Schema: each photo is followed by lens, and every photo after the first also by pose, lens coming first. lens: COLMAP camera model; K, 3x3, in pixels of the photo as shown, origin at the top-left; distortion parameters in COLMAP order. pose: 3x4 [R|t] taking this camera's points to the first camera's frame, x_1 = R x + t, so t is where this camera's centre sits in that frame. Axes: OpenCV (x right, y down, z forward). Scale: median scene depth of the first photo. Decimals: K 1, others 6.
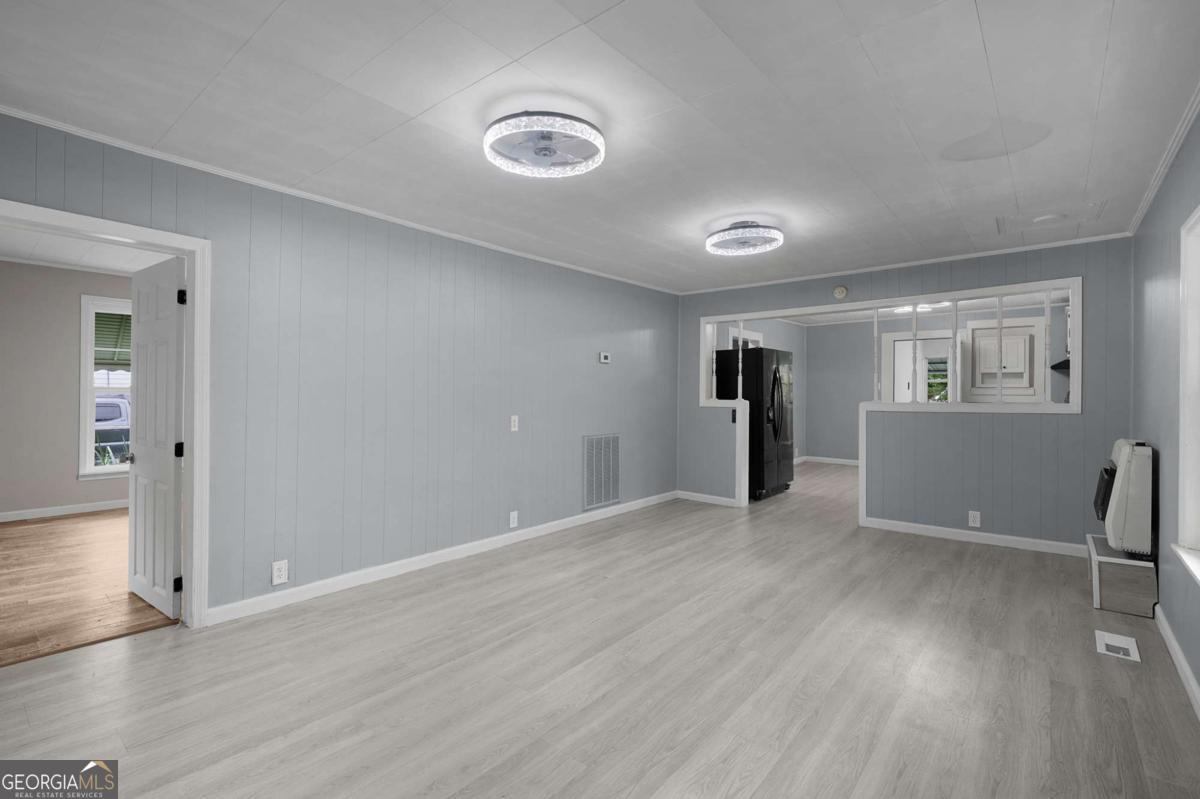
lens RADIAL K [[541.6, 0, 596.1], [0, 541.6, 393.6], [0, 0, 1]] dist [0.002946, 0.000063]
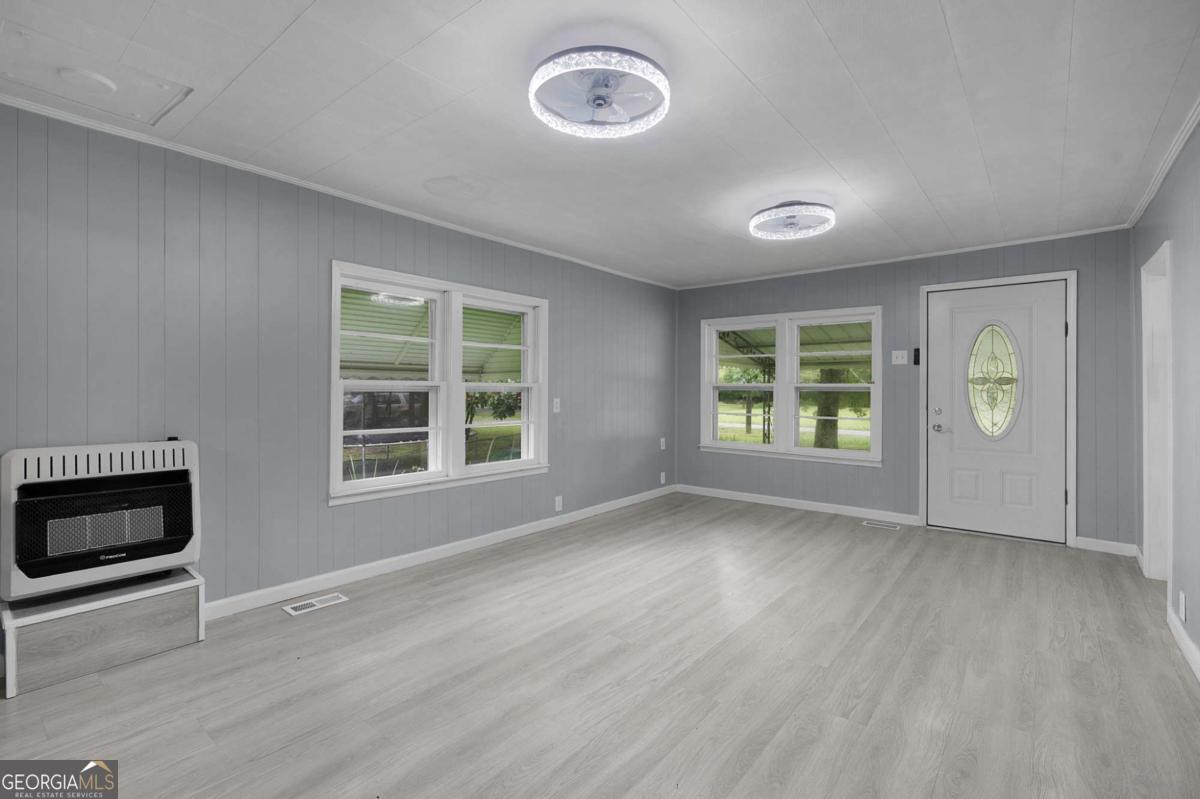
lens RADIAL K [[541.6, 0, 596.1], [0, 541.6, 393.6], [0, 0, 1]] dist [0.002946, 0.000063]
pose [[-0.999902, -0.011232, -0.008330, 0.328246], [-0.011350, 0.999835, 0.014177, 0.000763], [0.008170, 0.014271, -0.999865, 1.808878]]
